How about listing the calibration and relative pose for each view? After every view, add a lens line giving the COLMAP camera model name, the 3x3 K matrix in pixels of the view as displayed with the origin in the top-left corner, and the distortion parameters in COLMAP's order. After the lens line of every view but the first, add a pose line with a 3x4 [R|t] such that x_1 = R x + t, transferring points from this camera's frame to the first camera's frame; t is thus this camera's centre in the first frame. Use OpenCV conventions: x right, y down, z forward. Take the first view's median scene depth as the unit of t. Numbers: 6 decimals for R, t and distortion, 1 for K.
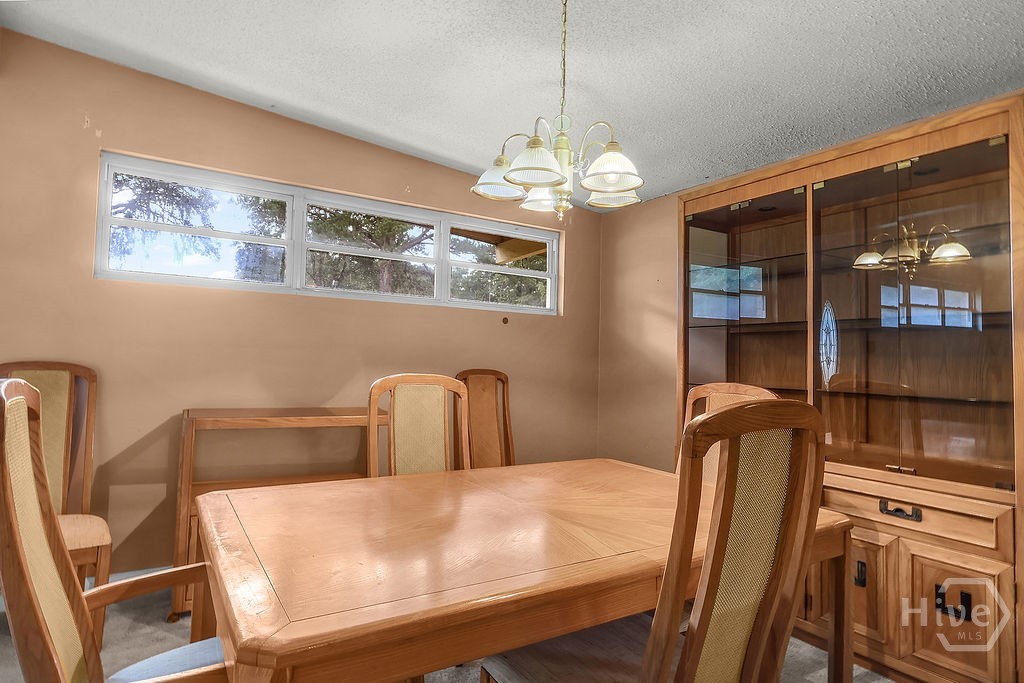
lens RADIAL K [[556.8, 0, 512.9], [0, 556.8, 339.2], [0, 0, 1]] dist [-0.004195, 0.001821]
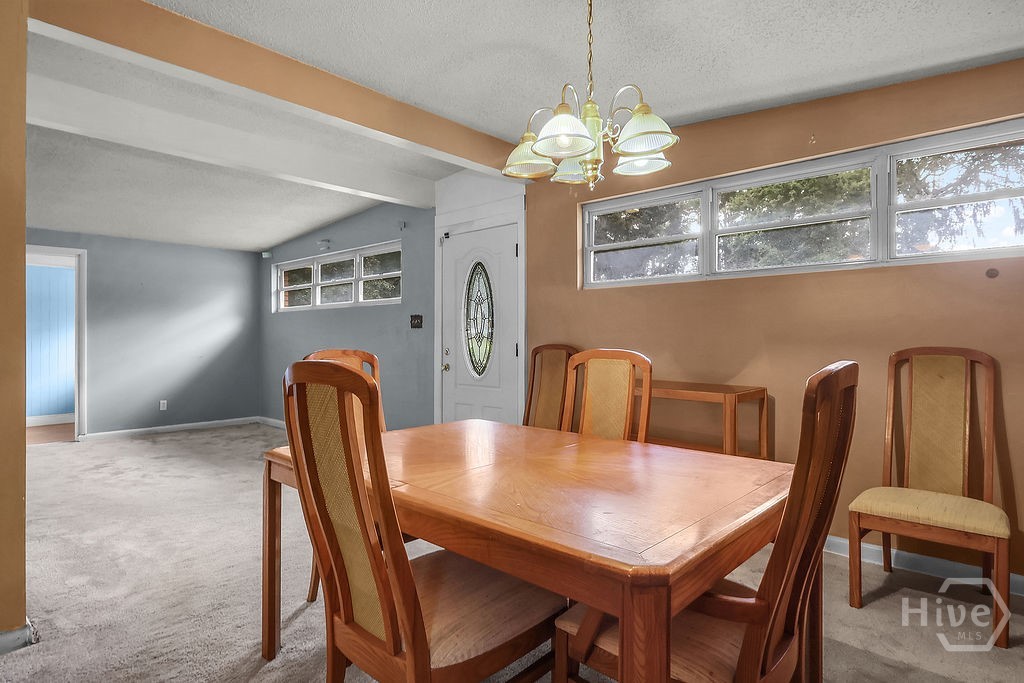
lens RADIAL K [[556.8, 0, 515.7], [0, 556.8, 340.4], [0, 0, 1]] dist [-0.004195, 0.001821]
pose [[0.274085, -0.021158, -0.961473, 0.533841], [0.046927, 0.998861, -0.008603, 0.028219], [0.960560, -0.042761, 0.274766, 0.320346]]
